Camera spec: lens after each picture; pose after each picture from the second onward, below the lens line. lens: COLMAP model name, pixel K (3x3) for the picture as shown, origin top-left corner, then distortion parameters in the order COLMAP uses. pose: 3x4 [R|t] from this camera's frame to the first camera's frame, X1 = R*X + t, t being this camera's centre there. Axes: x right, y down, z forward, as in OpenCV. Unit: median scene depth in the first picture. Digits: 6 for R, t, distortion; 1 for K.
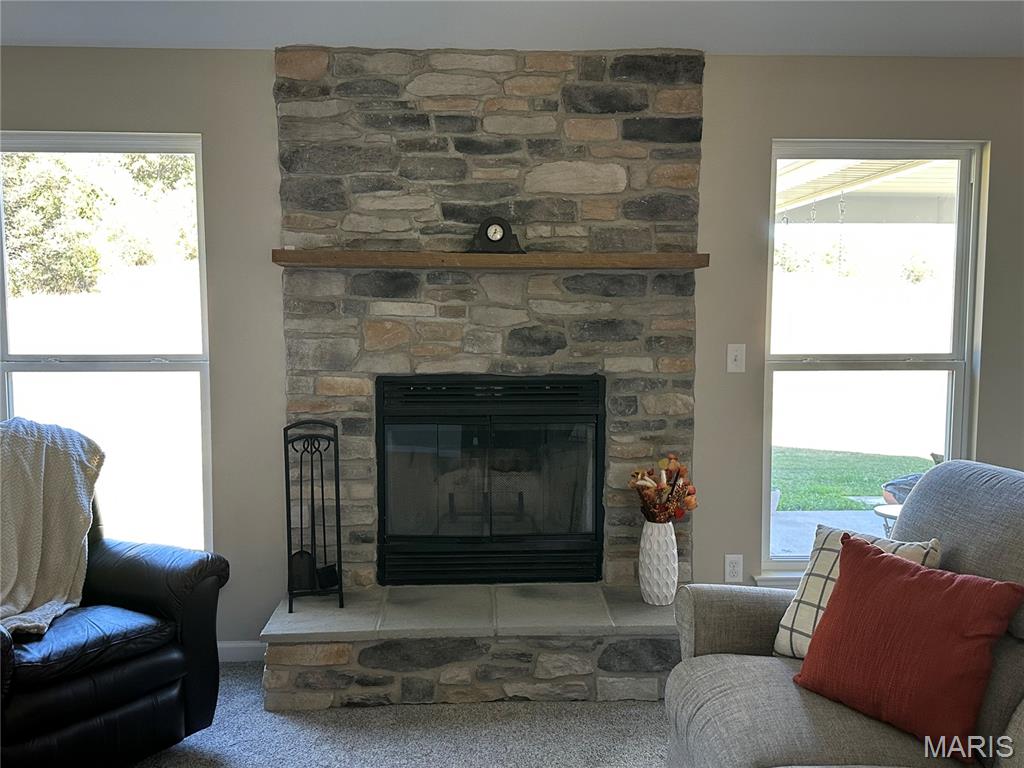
lens RADIAL K [[915.3, 0, 510.0], [0, 915.3, 387.2], [0, 0, 1]] dist [0.126774, -0.015136]
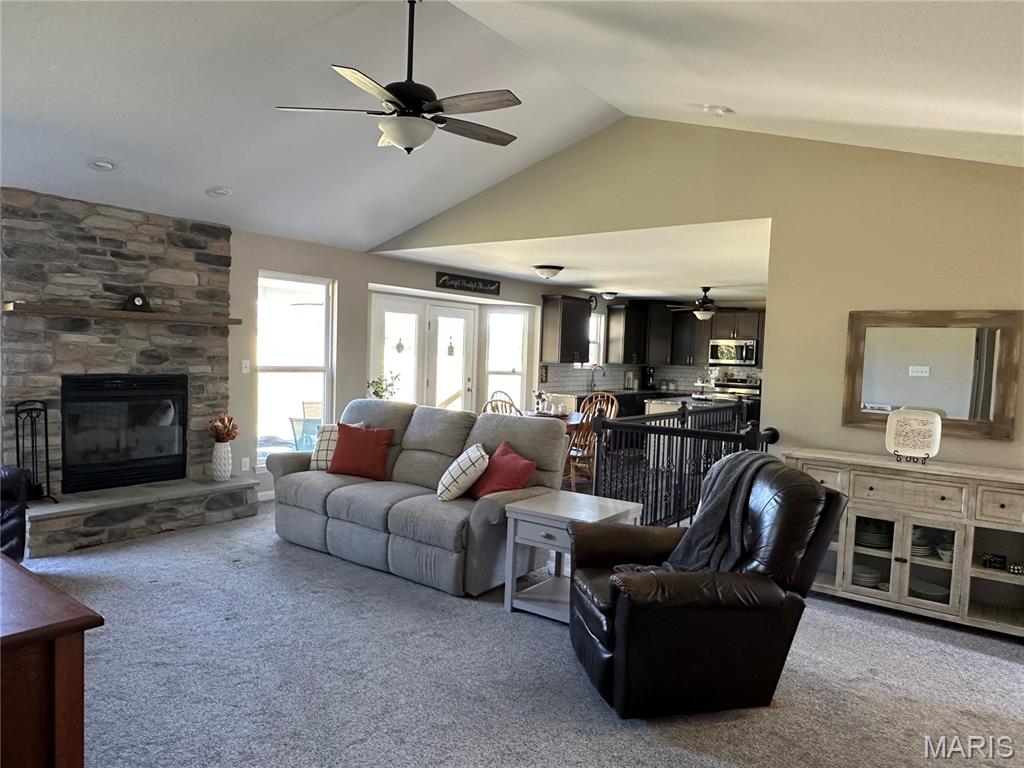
lens RADIAL K [[683.7, 0, 513.2], [0, 683.7, 388.2], [0, 0, 1]] dist [0.000275, -0.001627]
pose [[0.627423, -0.019670, 0.778430, -0.638680], [0.040472, 0.999153, -0.007374, 0.058904], [-0.777626, 0.036131, 0.627688, -0.518733]]
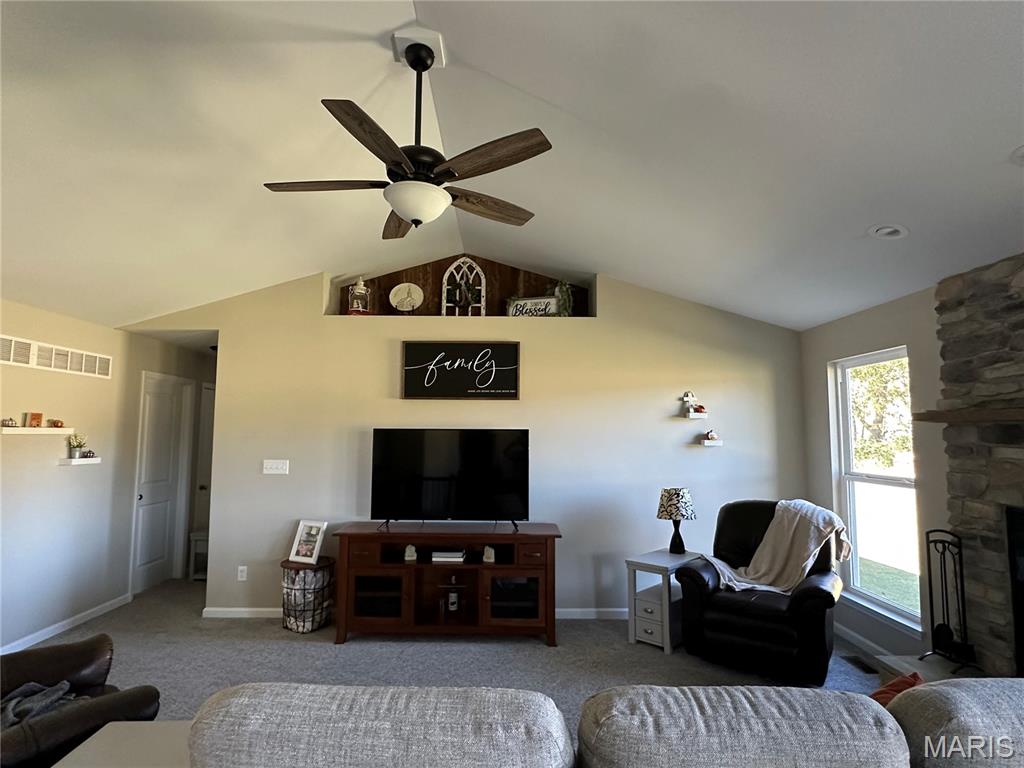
lens RADIAL K [[563.5, 0, 509.7], [0, 563.5, 386.7], [0, 0, 1]] dist [0.000124, -0.000017]
pose [[-0.028780, -0.087002, -0.995792, 0.674968], [-0.098593, 0.991594, -0.083786, -0.043733], [0.994712, 0.095767, -0.037116, 0.337603]]
